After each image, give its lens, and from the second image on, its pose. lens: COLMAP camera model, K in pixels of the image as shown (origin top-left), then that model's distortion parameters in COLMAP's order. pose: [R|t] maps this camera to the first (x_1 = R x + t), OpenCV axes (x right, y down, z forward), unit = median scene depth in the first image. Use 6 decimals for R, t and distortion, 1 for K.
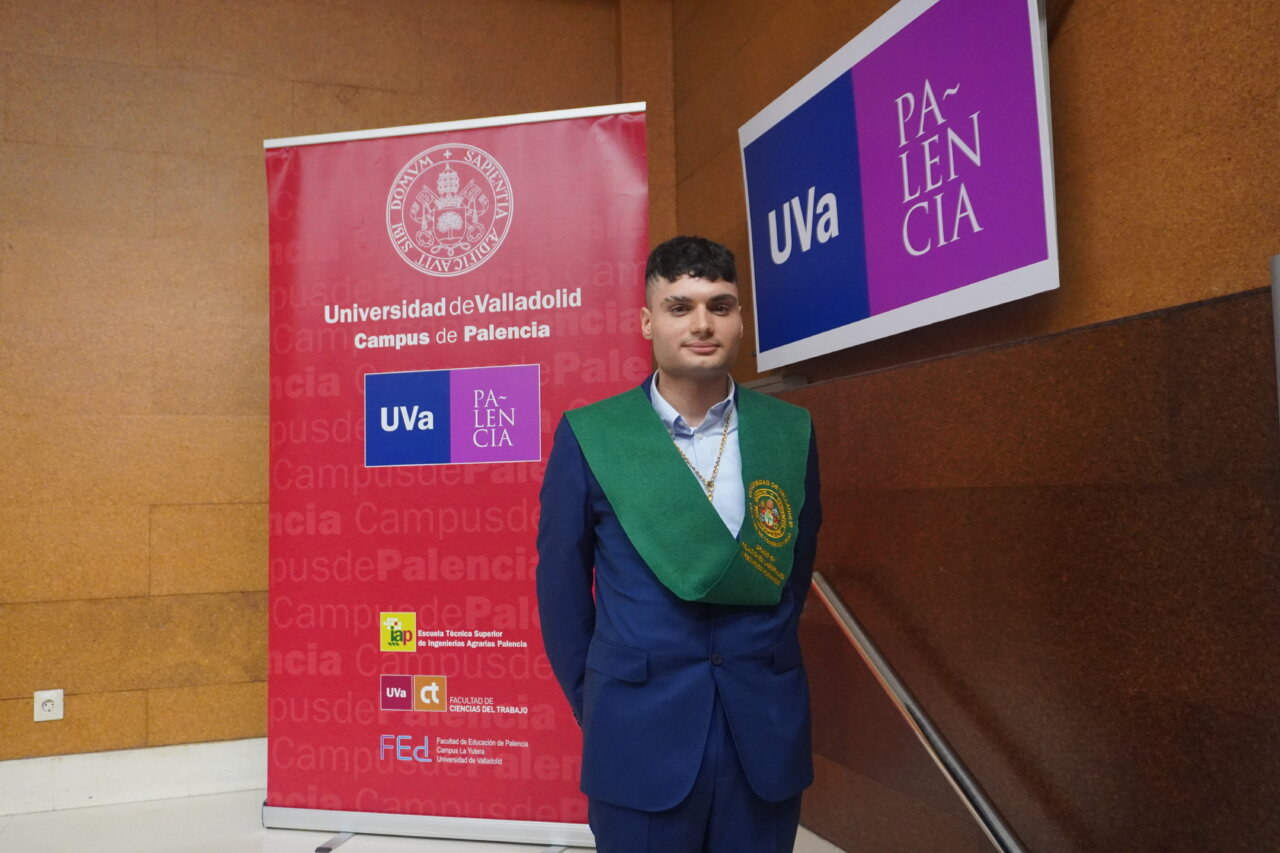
lens RADIAL K [[1074.1, 0, 636.9], [0, 1074.1, 425.0], [0, 0, 1]] dist [-0.008830, 0.032076]
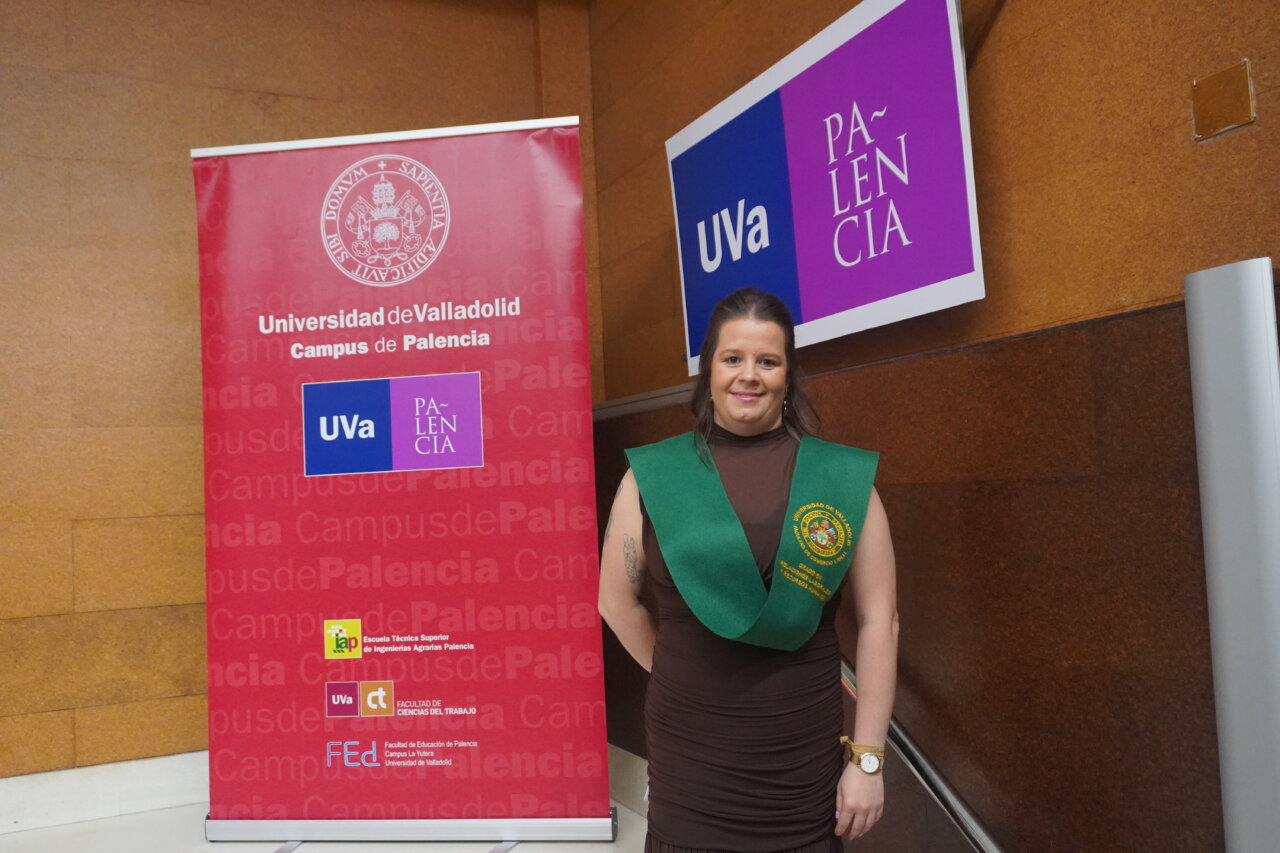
lens RADIAL K [[1072.6, 0, 639.9], [0, 1072.6, 425.1], [0, 0, 1]] dist [0.005129, 0.008685]
pose [[0.994406, -0.019244, 0.103860, -0.046484], [0.019106, 0.999815, 0.002319, -0.005310], [-0.103885, -0.000322, 0.994589, -0.031689]]
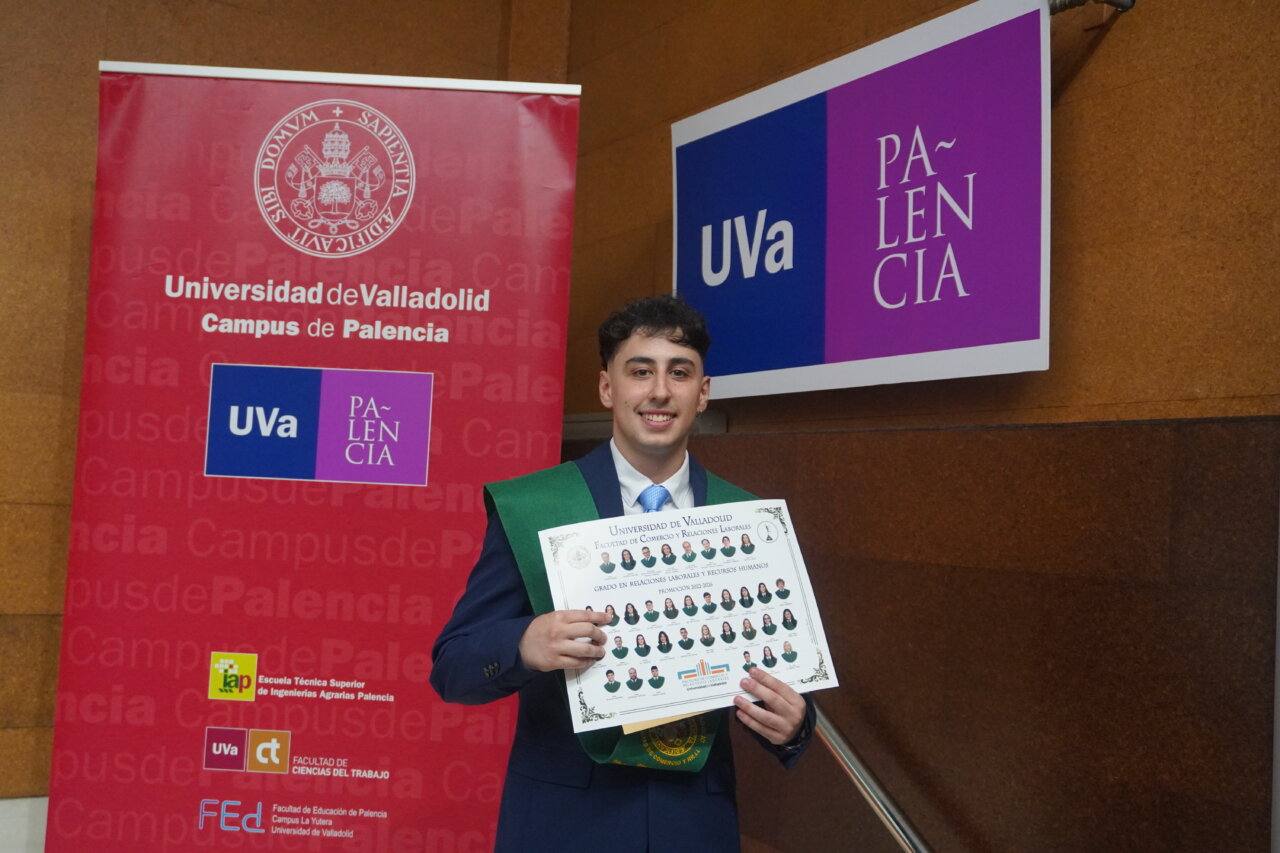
lens RADIAL K [[1381.2, 0, 637.5], [0, 1381.2, 429.7], [0, 0, 1]] dist [0.010985, 0.037380]
pose [[0.975426, 0.085430, 0.203090, -0.152376], [-0.087268, 0.996185, 0.000100, -0.026267], [-0.202307, -0.017820, 0.979160, -0.115173]]
